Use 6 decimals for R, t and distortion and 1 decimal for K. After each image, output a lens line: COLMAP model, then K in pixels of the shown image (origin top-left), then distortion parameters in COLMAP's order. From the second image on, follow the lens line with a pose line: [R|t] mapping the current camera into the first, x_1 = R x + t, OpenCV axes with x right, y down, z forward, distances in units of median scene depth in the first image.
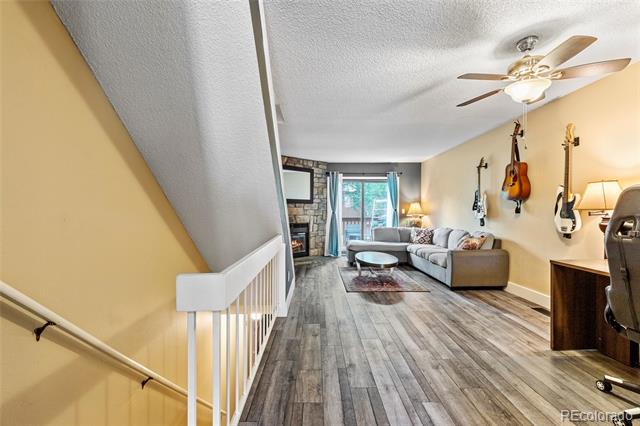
lens RADIAL K [[286.7, 0, 320.3], [0, 286.7, 209.7], [0, 0, 1]] dist [0.005006, -0.001264]
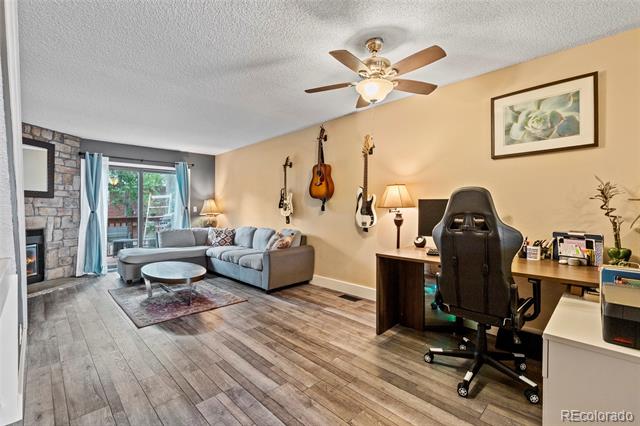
lens RADIAL K [[286.7, 0, 319.2], [0, 286.7, 208.5], [0, 0, 1]] dist [0.005006, -0.001264]
pose [[0.724095, -0.001553, 0.689698, -0.046305], [-0.000854, 0.999995, 0.003149, -0.000039], [-0.689699, -0.002869, 0.724090, 0.145430]]
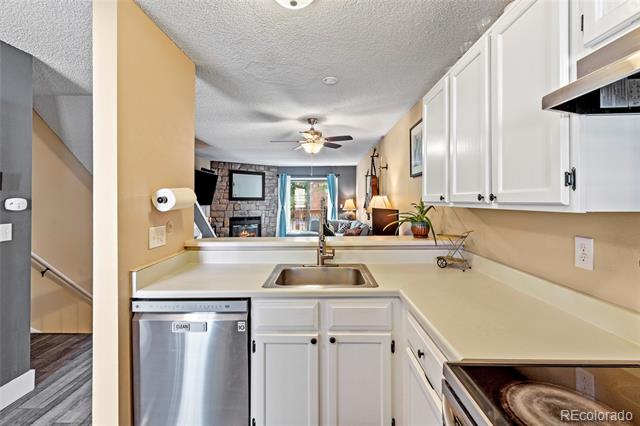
lens RADIAL K [[286.7, 0, 322.8], [0, 286.7, 204.5], [0, 0, 1]] dist [0.005006, -0.001264]
pose [[0.999975, -0.003910, -0.005941, 0.279903], [0.004038, 0.999758, 0.021629, -0.035755], [0.005855, -0.021653, 0.999748, -0.279548]]
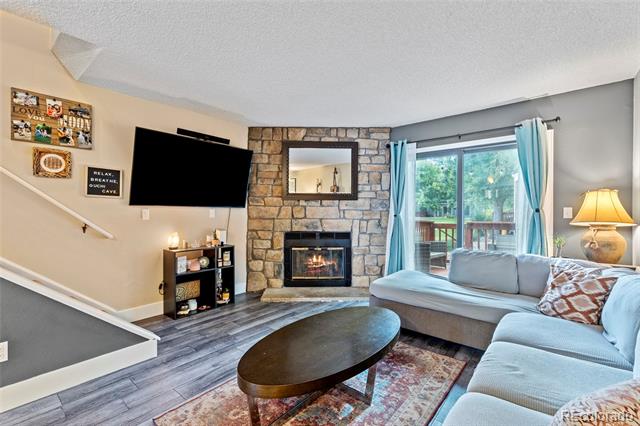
lens RADIAL K [[286.7, 0, 320.5], [0, 286.7, 210.9], [0, 0, 1]] dist [0.005006, -0.001264]
pose [[0.763482, -0.001486, -0.645828, 0.363742], [0.005513, 0.999976, 0.004216, -0.001424], [0.645806, -0.006780, 0.763471, 0.591521]]
